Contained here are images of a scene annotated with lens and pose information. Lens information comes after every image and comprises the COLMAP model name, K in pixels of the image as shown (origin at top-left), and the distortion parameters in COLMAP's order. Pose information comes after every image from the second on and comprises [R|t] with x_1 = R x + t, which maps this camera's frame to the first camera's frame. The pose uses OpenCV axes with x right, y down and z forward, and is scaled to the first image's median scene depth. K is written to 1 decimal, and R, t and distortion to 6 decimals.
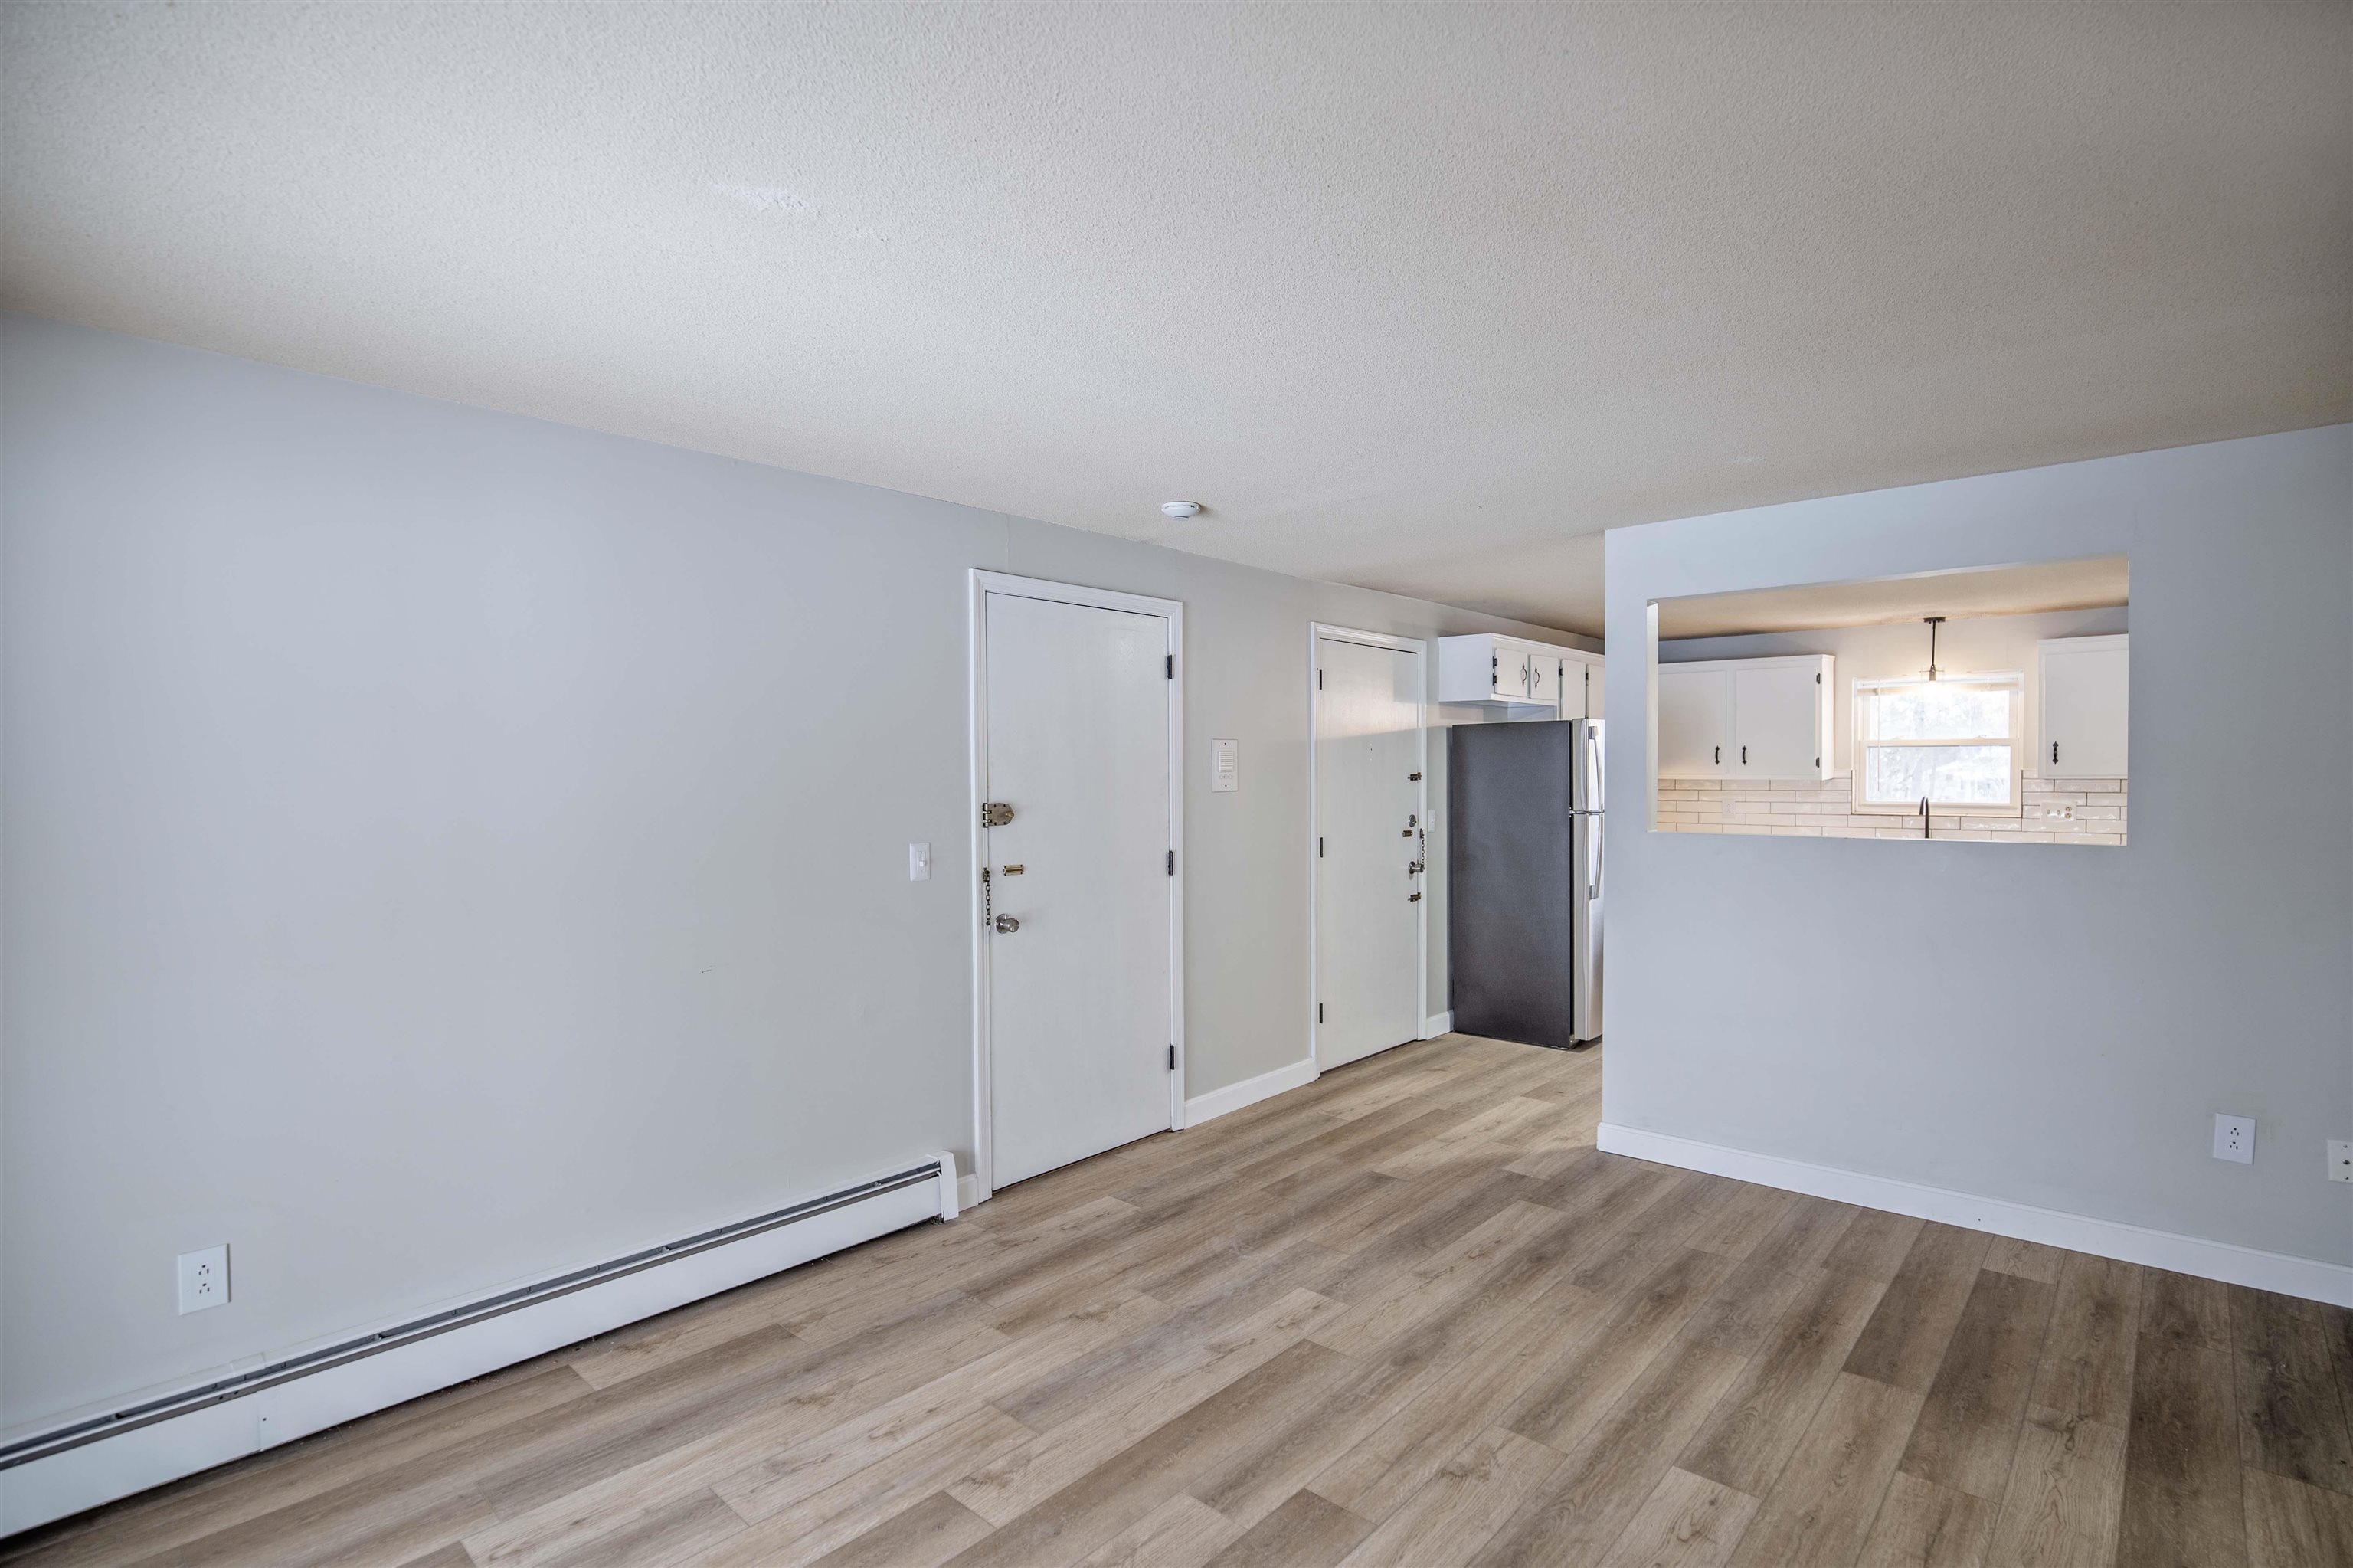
lens RADIAL K [[1111.0, 0, 1176.0], [0, 1111.0, 781.0], [0, 0, 1]] dist [-0.001085, 0.000046]
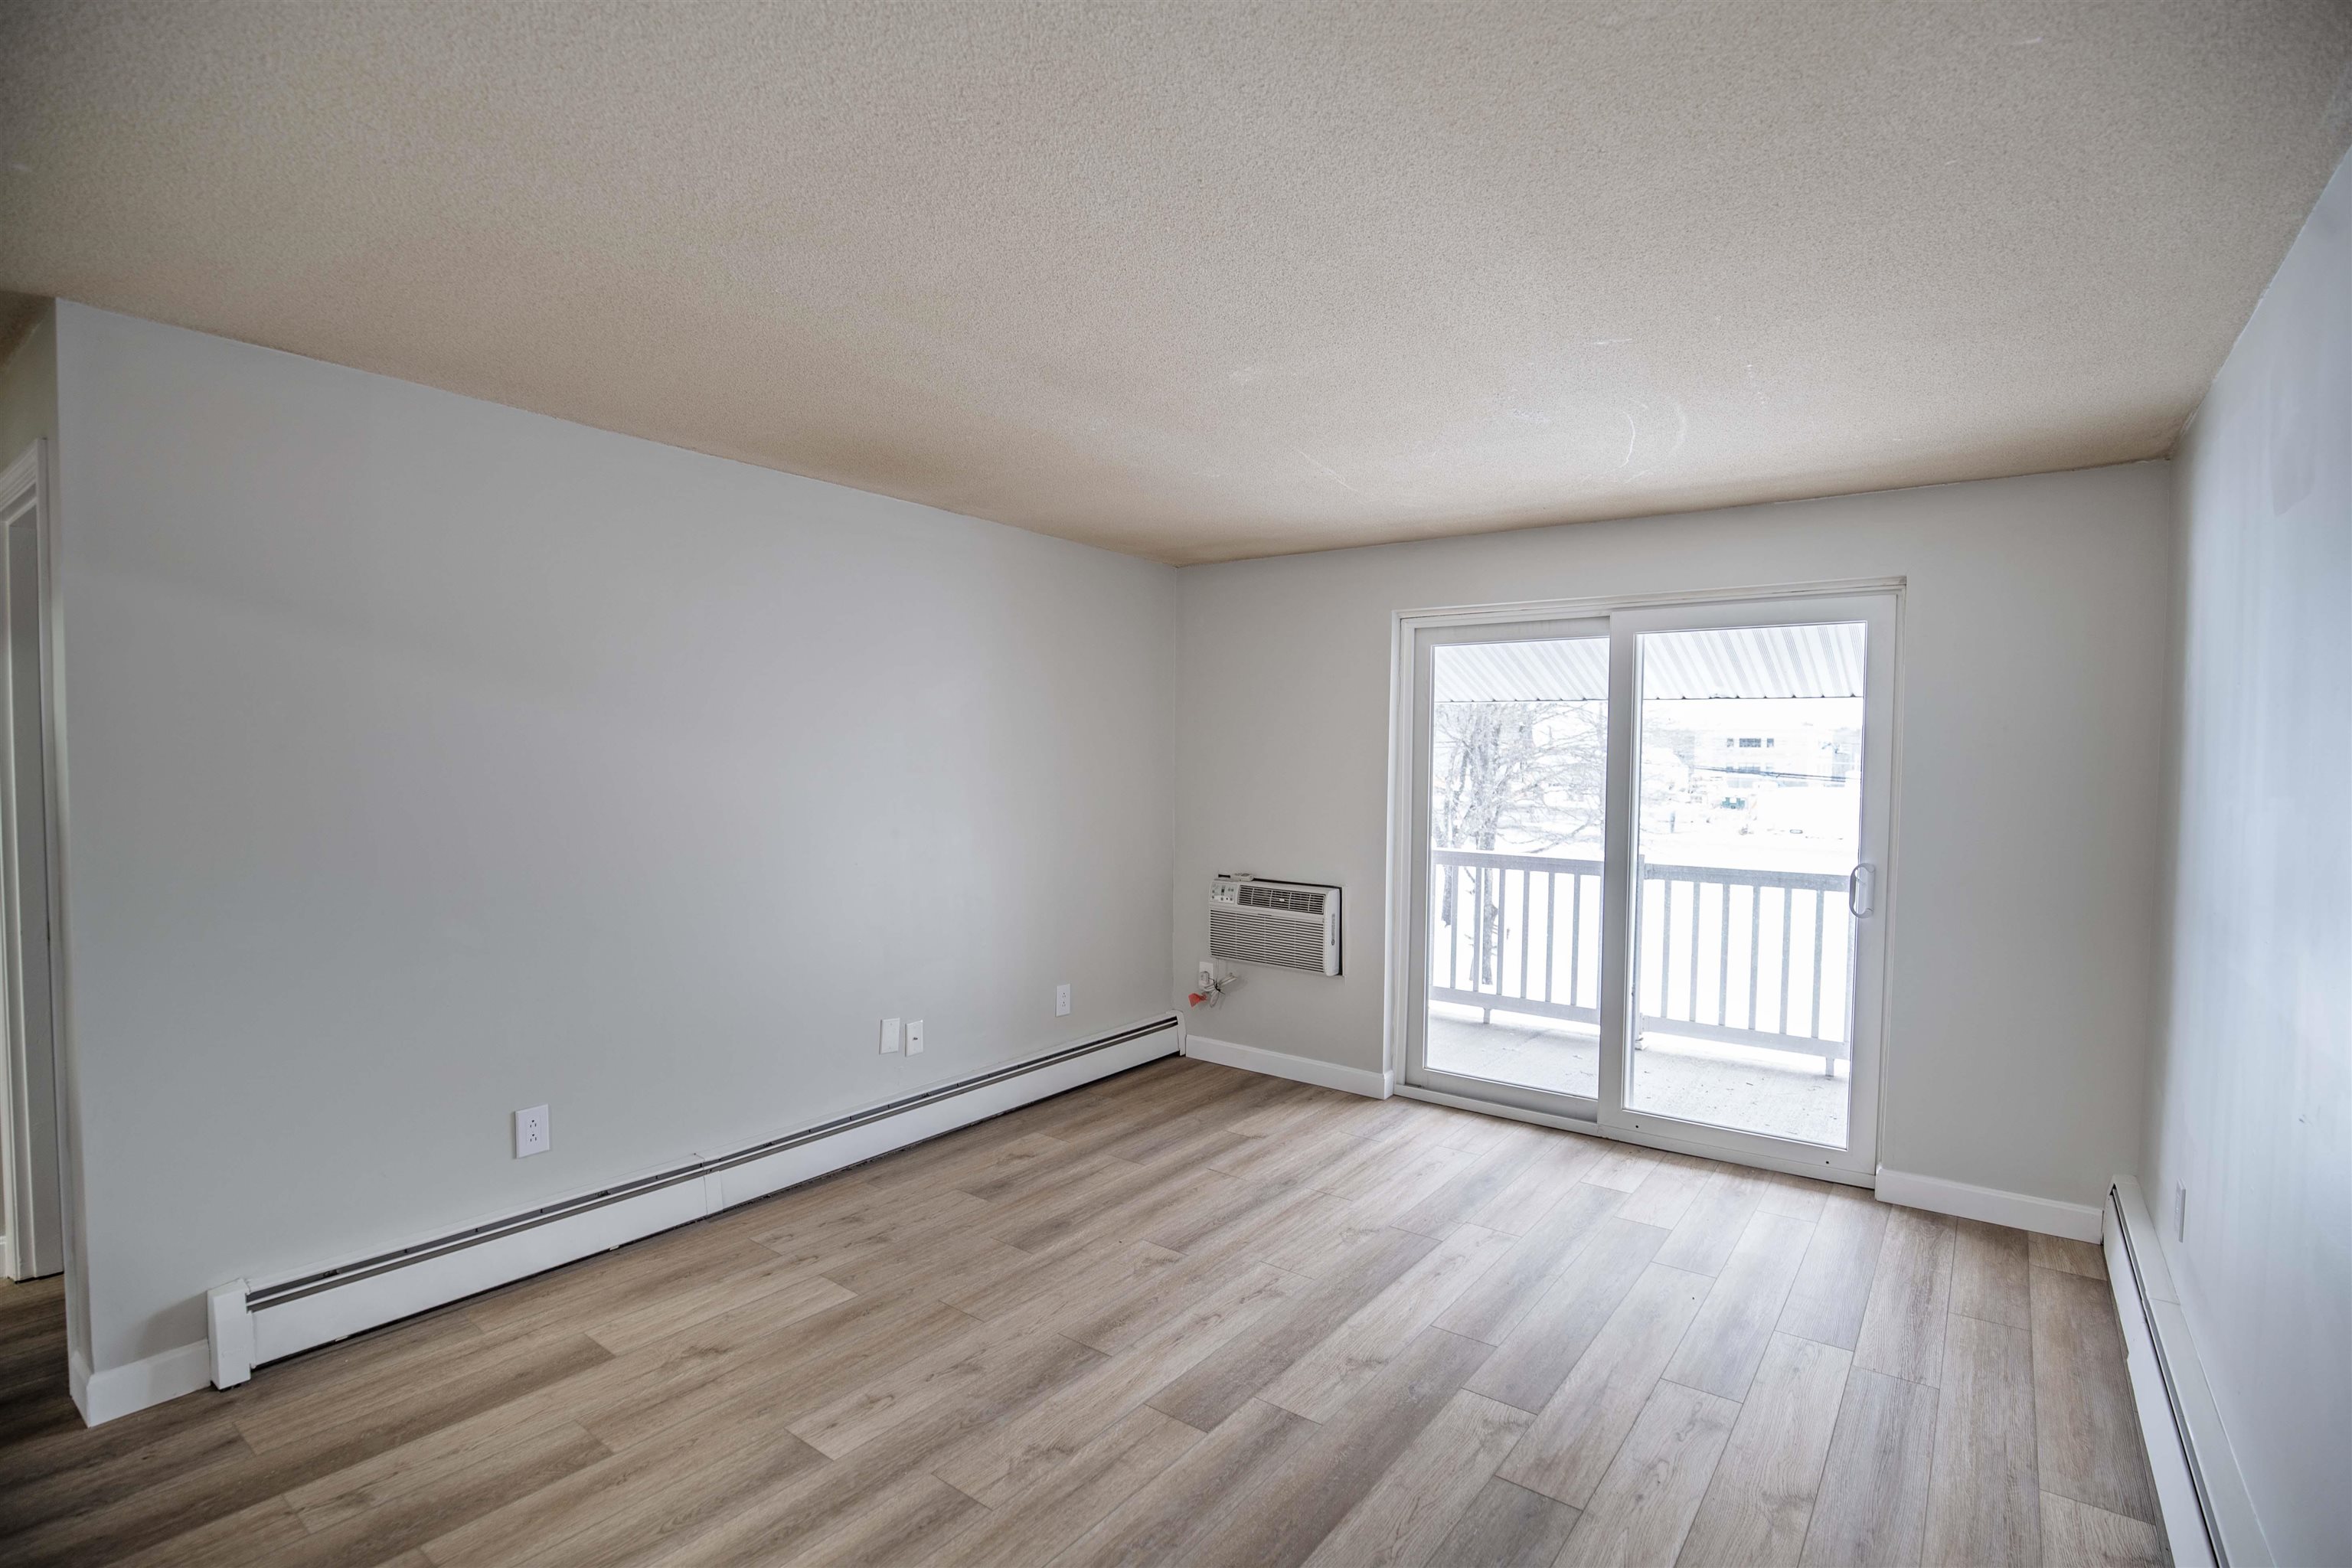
lens RADIAL K [[1110.5, 0, 1176.7], [0, 1110.5, 789.7], [0, 0, 1]] dist [-0.001085, 0.000046]
pose [[-0.994977, -0.002862, -0.100066, 0.242493], [-0.006957, 0.999151, 0.040597, -0.014154], [0.099865, 0.041089, -0.994152, 1.942058]]
